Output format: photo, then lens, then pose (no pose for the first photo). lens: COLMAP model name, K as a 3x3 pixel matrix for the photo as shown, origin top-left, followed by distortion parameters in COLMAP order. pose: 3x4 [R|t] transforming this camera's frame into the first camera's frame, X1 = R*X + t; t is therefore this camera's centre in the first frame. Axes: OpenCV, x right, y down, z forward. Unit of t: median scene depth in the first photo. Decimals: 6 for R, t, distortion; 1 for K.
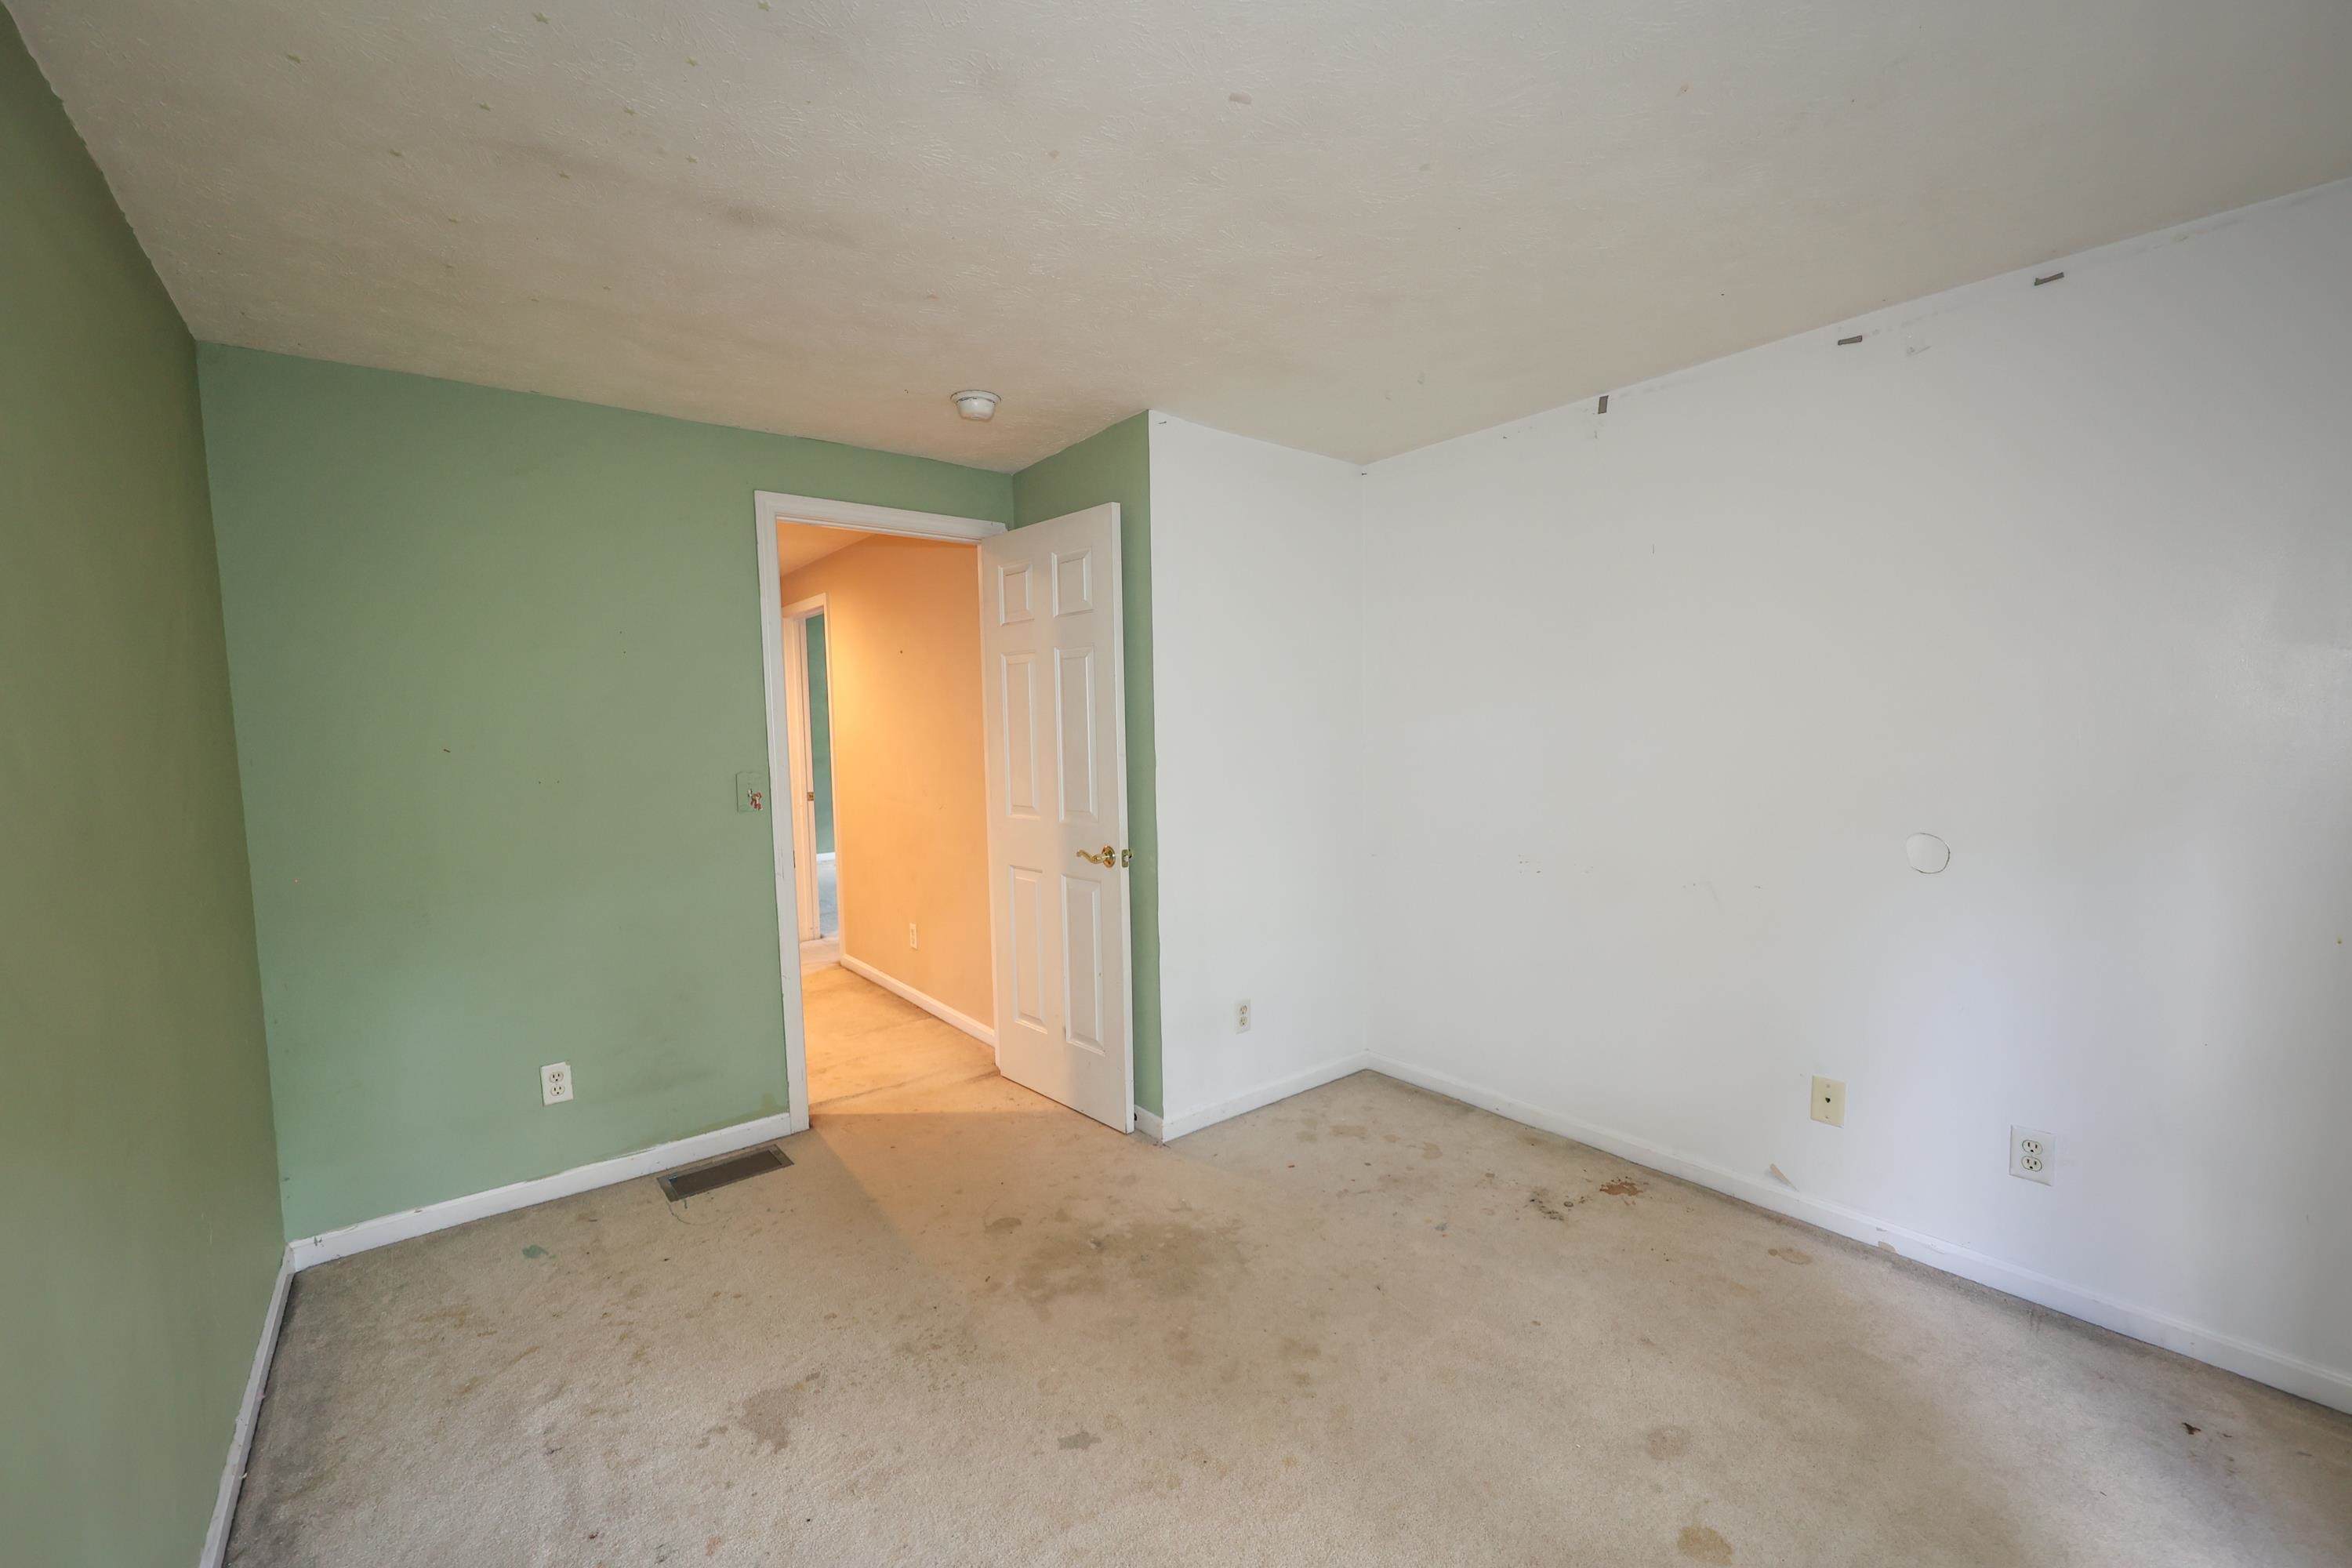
lens RADIAL K [[959.1, 0, 1172.4], [0, 959.1, 790.0], [0, 0, 1]] dist [-0.003179, -0.000357]
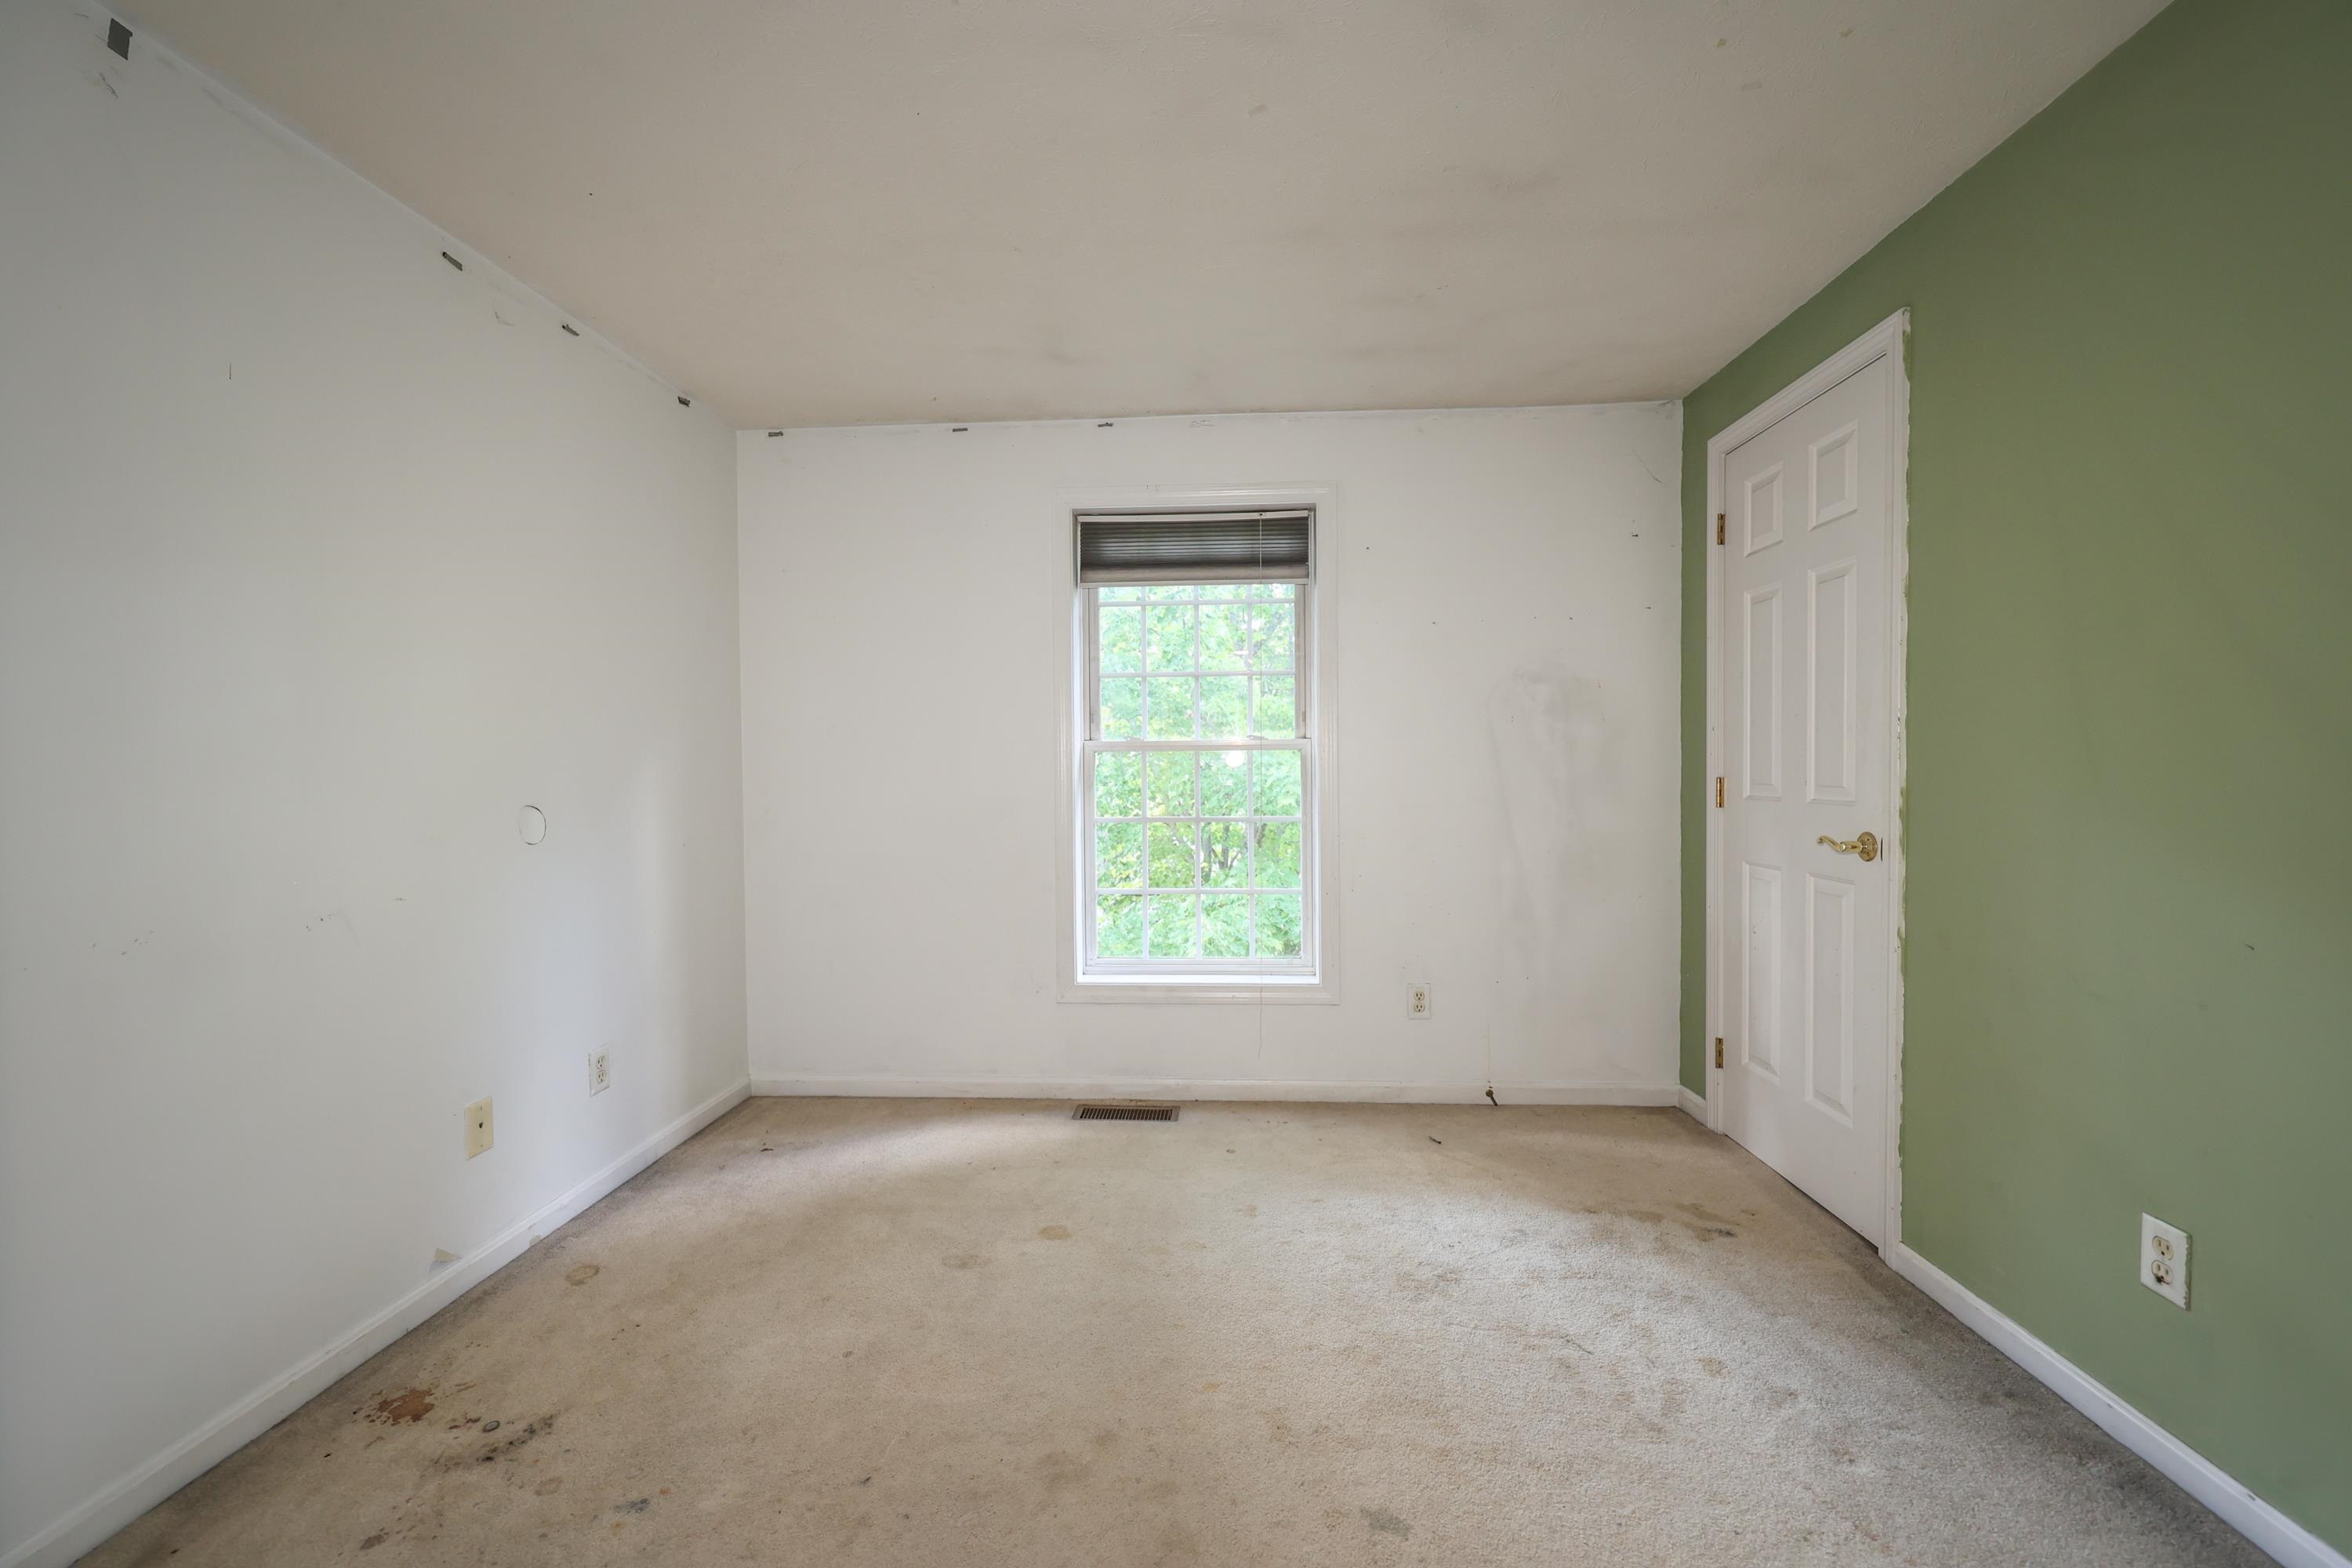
lens RADIAL K [[987.7, 0, 1176.0], [0, 987.7, 784.0], [0, 0, 1]] dist [-0.001024, 0.000014]
pose [[-0.759039, 0.014254, 0.650889, -0.398614], [0.074059, 0.995161, 0.064571, 0.006518], [-0.646819, 0.097216, -0.756422, 1.313736]]
